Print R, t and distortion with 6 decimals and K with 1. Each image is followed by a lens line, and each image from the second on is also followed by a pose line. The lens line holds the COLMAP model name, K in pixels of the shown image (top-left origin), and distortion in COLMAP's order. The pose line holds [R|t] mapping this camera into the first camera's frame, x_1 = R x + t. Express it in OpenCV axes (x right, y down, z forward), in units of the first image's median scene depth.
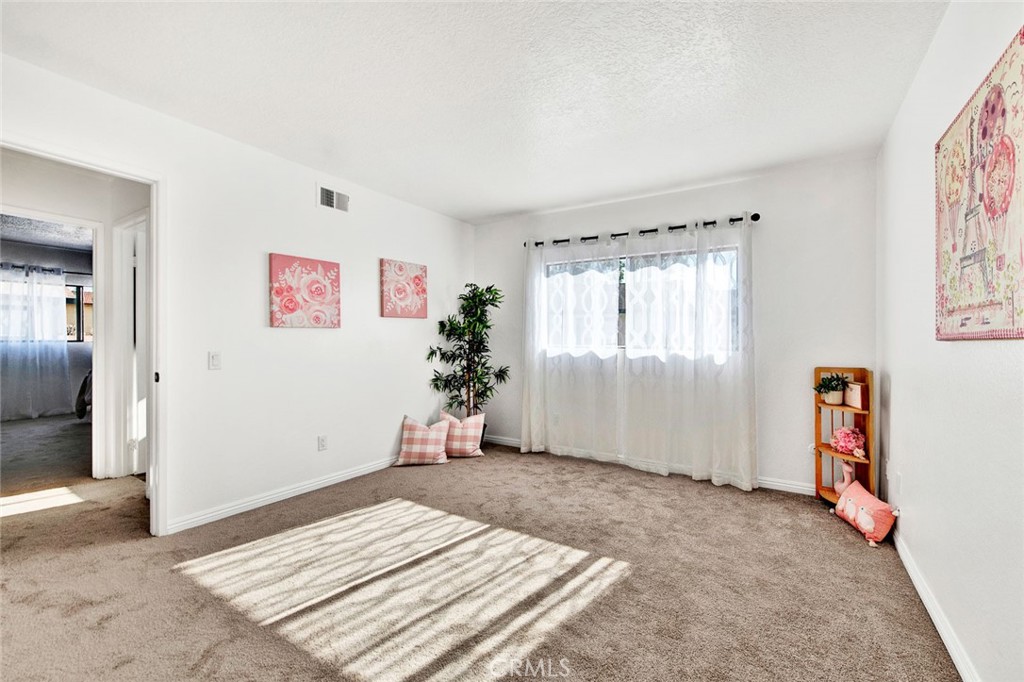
lens RADIAL K [[425.3, 0, 518.7], [0, 425.3, 341.5], [0, 0, 1]] dist [-0.001050, -0.000085]
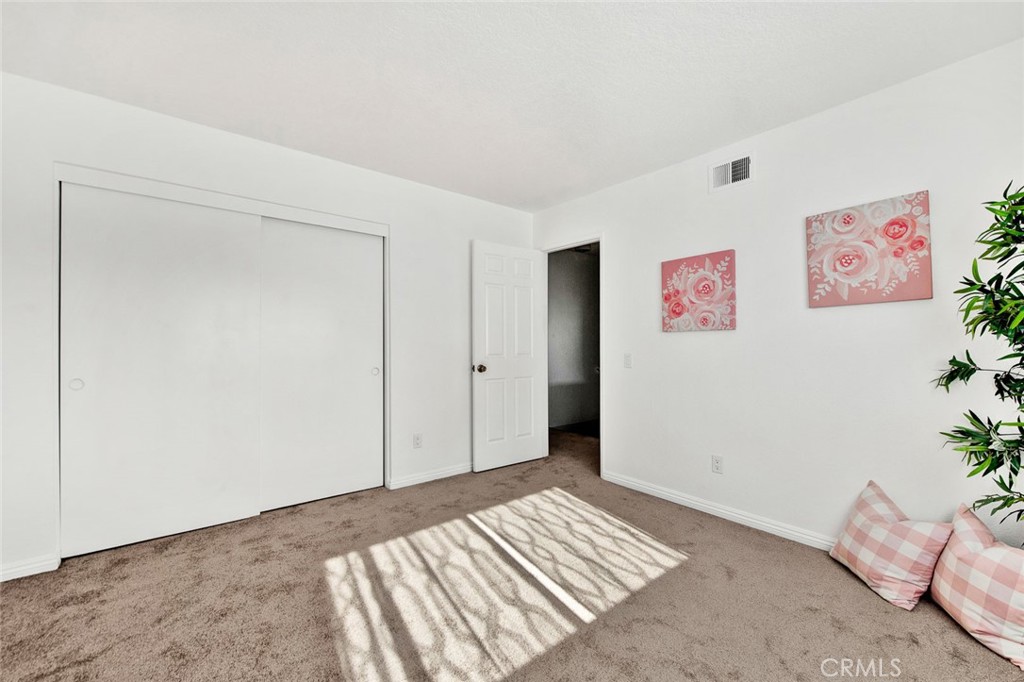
lens RADIAL K [[421.7, 0, 511.6], [0, 421.7, 341.5], [0, 0, 1]] dist [0.030060, -0.000030]
pose [[-0.307394, -0.005409, -0.951567, 0.538803], [-0.001395, 0.999985, -0.005234, -0.004373], [0.951581, -0.000281, -0.307397, 0.964306]]
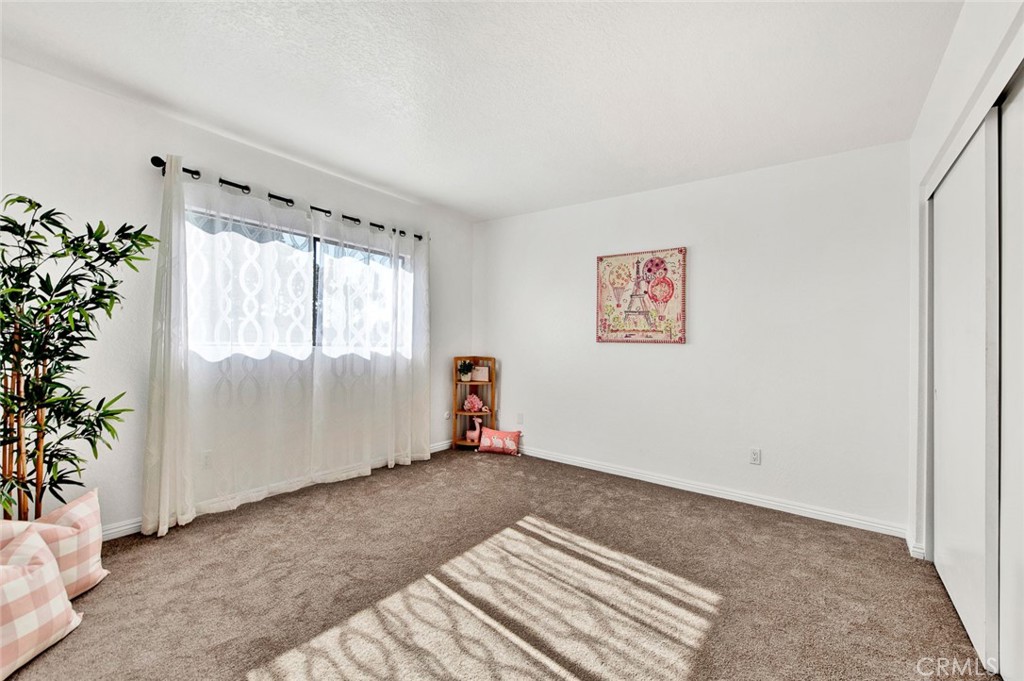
lens RADIAL K [[443.1, 0, 532.4], [0, 443.1, 335.4], [0, 0, 1]] dist [0.012708, -0.000079]
pose [[0.036476, 0.005270, 0.999321, -0.788352], [-0.019450, 0.999800, -0.004562, -0.011581], [-0.999145, -0.019270, 0.036571, 0.692702]]
